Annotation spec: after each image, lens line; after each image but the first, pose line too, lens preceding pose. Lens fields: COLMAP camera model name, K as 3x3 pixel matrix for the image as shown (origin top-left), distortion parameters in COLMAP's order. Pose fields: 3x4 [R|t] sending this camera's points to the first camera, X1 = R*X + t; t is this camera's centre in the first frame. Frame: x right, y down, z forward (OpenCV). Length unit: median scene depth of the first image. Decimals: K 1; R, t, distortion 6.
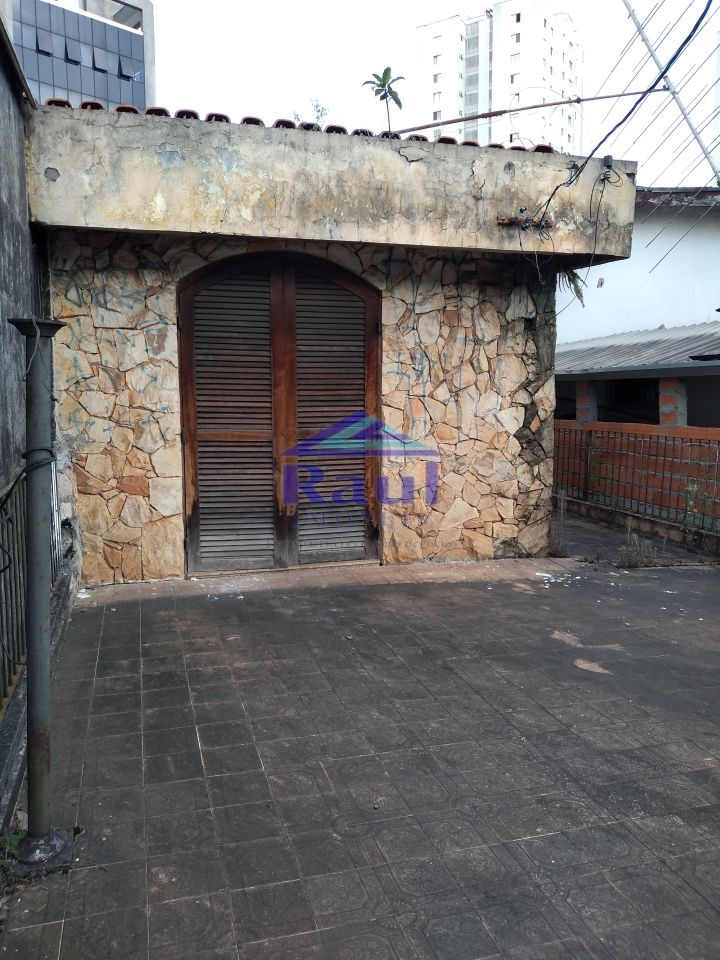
lens RADIAL K [[710.2, 0, 335.1], [0, 710.2, 482.9], [0, 0, 1]] dist [0.023586, -0.049442]
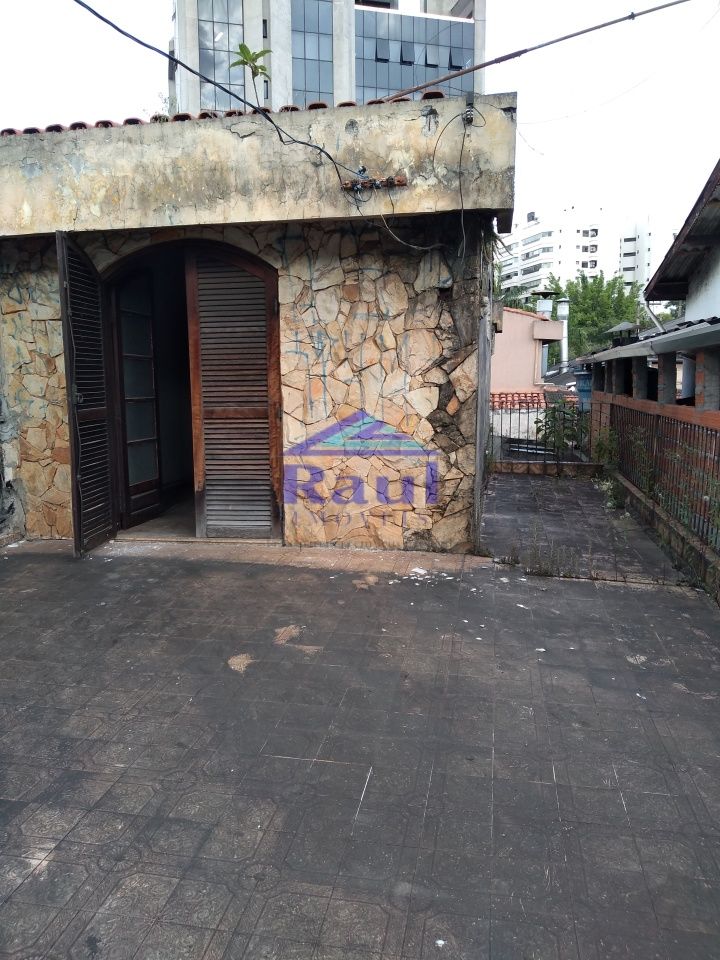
lens RADIAL K [[710.2, 0, 404.7], [0, 710.2, 482.5], [0, 0, 1]] dist [0.023586, -0.049442]
pose [[0.904364, 0.052431, -0.423528, 0.726293], [-0.042908, 0.998567, 0.031995, -0.014084], [0.424599, -0.010762, 0.905318, 0.190086]]
